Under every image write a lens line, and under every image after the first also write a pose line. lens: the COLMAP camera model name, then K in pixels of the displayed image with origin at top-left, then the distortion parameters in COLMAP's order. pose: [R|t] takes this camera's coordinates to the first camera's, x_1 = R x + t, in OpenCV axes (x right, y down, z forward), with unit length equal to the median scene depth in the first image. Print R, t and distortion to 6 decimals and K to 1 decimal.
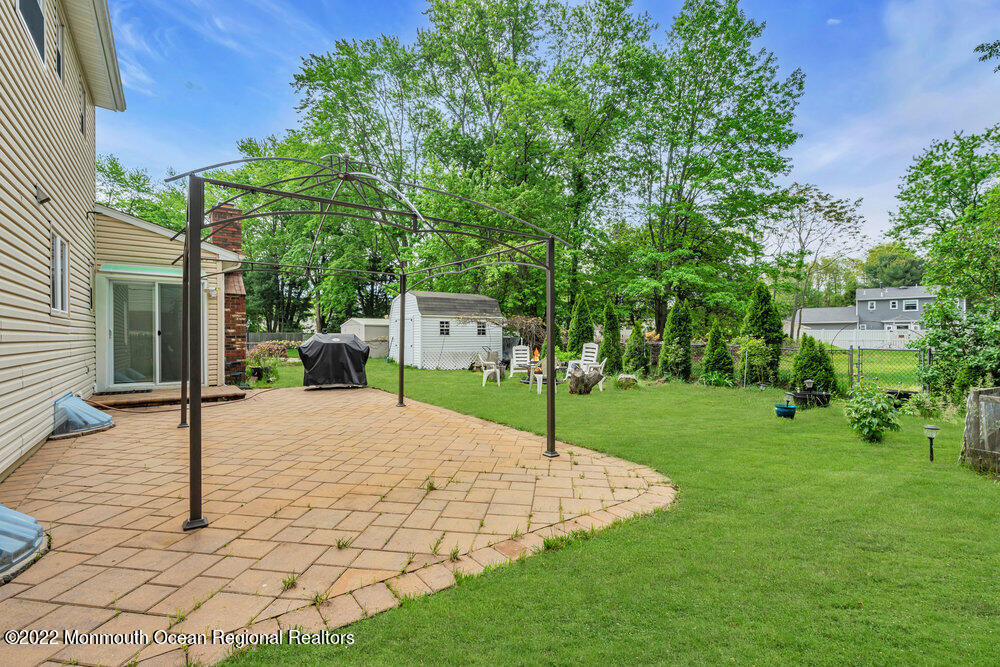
lens RADIAL K [[456.1, 0, 499.6], [0, 456.1, 335.2], [0, 0, 1]] dist [0.003978, 0.001911]
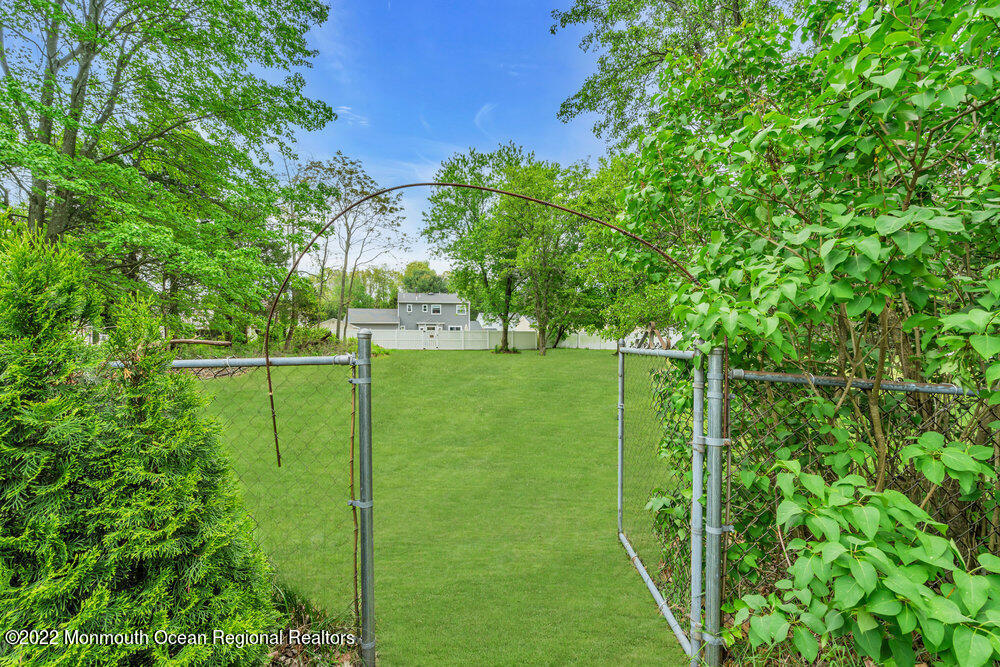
lens RADIAL K [[456.1, 0, 499.8], [0, 456.1, 336.4], [0, 0, 1]] dist [0.003978, 0.001911]
pose [[0.635804, -0.000656, 0.771850, 0.120314], [0.001977, 0.999998, -0.000778, 0.003241], [-0.771848, 0.002021, 0.635804, 0.155202]]
